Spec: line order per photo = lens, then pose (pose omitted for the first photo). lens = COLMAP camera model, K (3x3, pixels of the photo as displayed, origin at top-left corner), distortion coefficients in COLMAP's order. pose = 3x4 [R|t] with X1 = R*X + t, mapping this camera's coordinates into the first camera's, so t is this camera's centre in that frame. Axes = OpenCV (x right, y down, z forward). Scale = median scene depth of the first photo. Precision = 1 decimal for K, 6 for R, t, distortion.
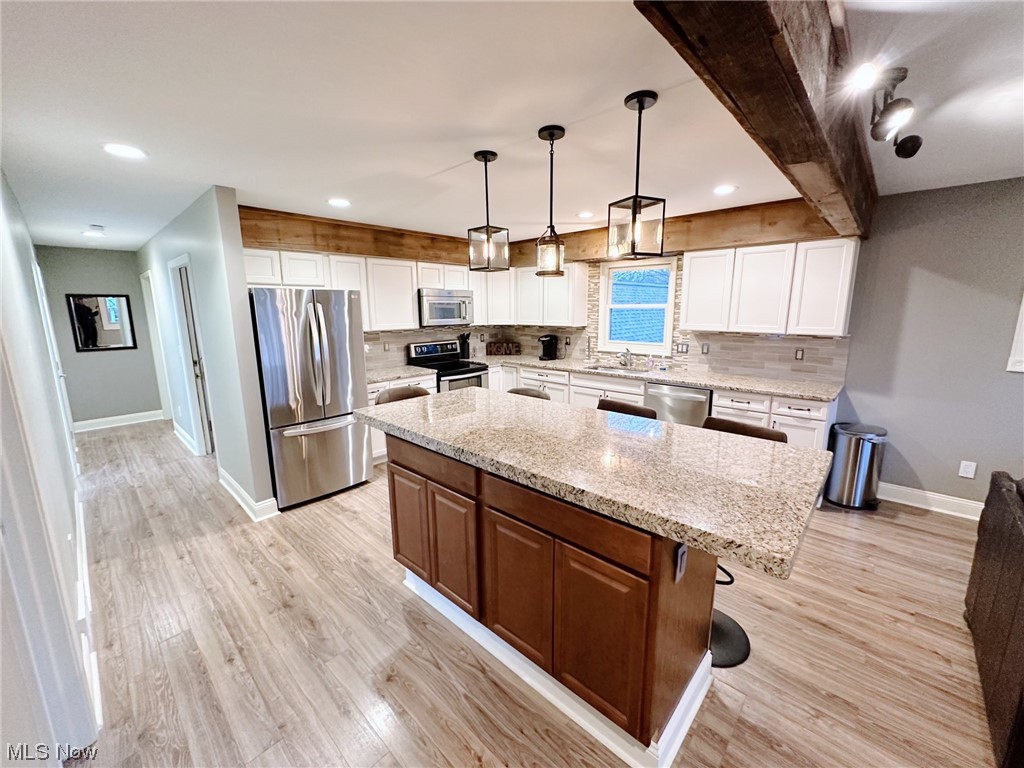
lens RADIAL K [[408.1, 0, 515.1], [0, 408.1, 383.6], [0, 0, 1]] dist [-0.009974, 0.000134]
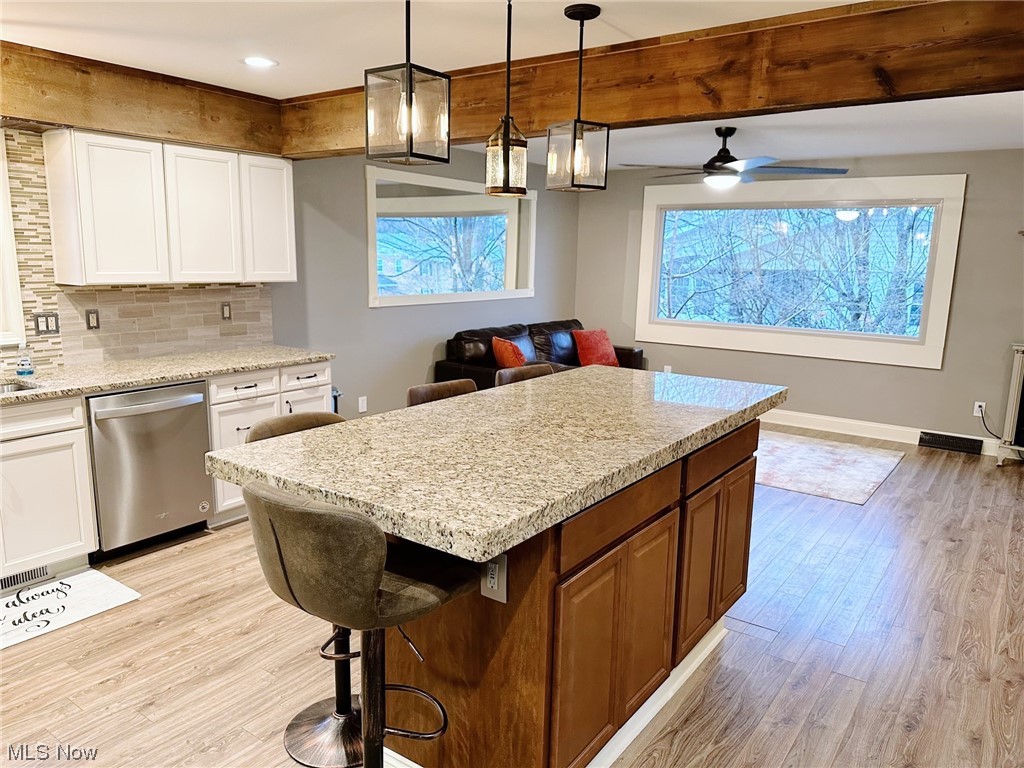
lens RADIAL K [[736.8, 0, 514.5], [0, 736.8, 383.3], [0, 0, 1]] dist [0.006556, -0.000483]
pose [[-0.116171, -0.168634, 0.978809, -0.657000], [0.164511, 0.968603, 0.186401, -0.111733], [-0.979510, 0.182679, -0.084782, 0.667613]]
